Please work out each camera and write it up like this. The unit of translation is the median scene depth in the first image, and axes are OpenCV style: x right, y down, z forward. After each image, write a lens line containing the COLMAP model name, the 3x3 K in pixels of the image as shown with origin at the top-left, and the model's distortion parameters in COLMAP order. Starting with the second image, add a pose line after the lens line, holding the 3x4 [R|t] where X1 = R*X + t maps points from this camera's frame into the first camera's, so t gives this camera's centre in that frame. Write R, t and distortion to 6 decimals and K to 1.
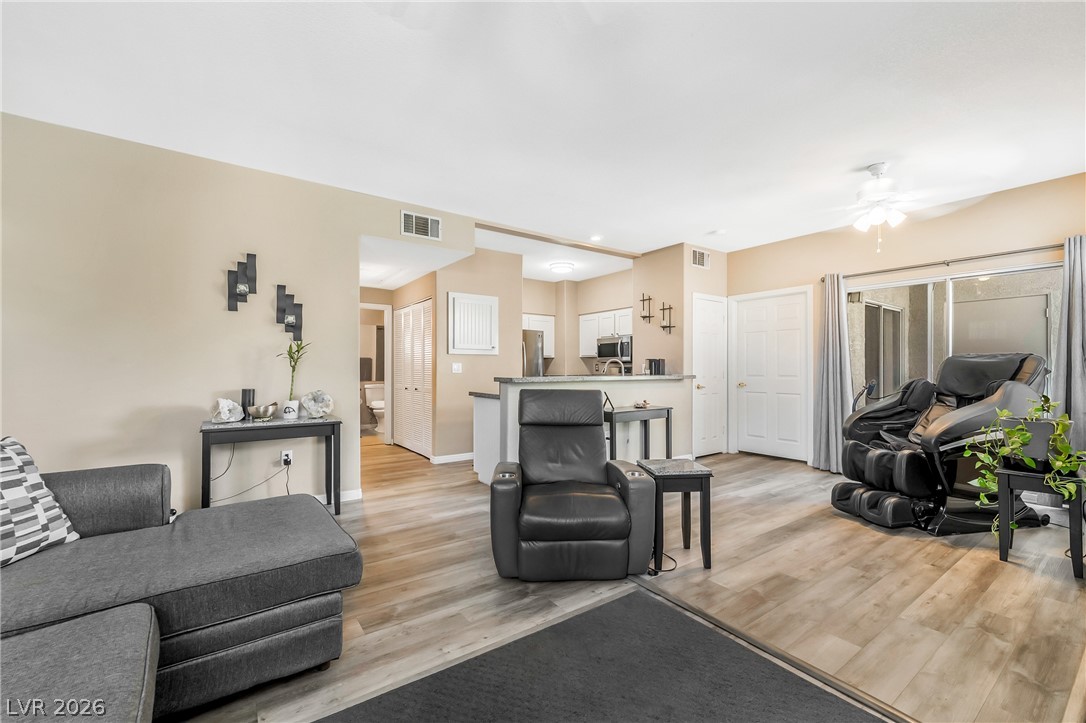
lens RADIAL K [[441.0, 0, 538.7], [0, 441.0, 365.2], [0, 0, 1]] dist [0.001943, 0.000356]
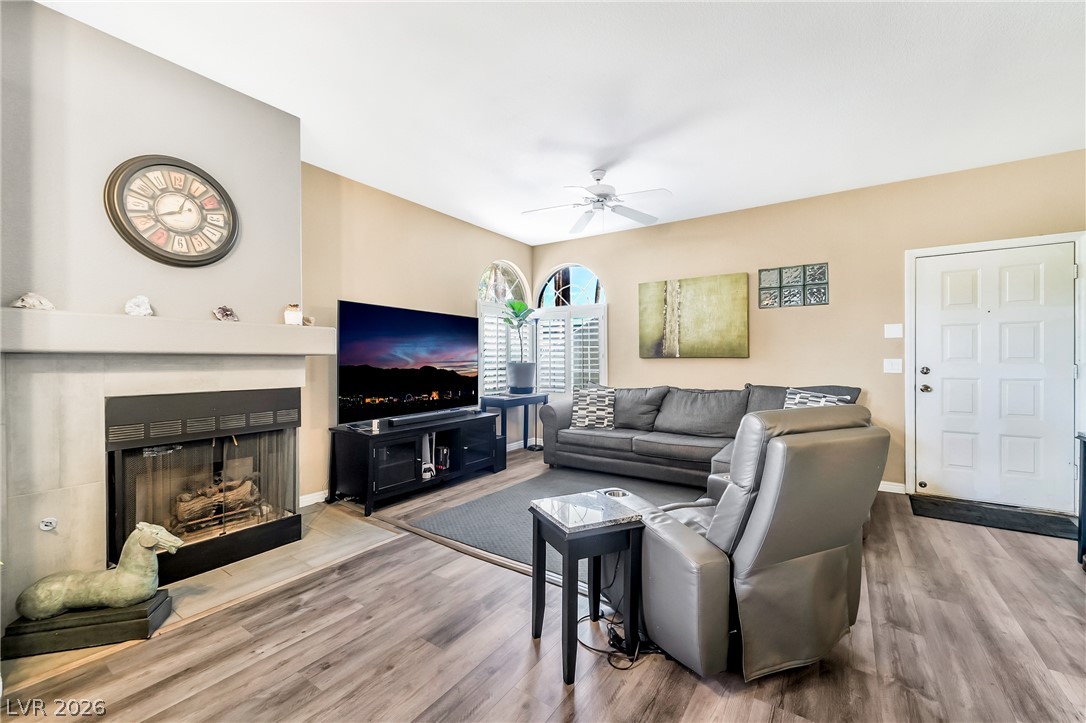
lens RADIAL K [[440.3, 0, 539.3], [0, 440.3, 363.0], [0, 0, 1]] dist [-0.004267, -0.000163]
pose [[-0.936650, 0.002304, -0.350260, 0.380290], [0.002879, 0.999995, -0.001122, 0.002511], [0.350256, -0.002060, -0.936652, 1.011094]]
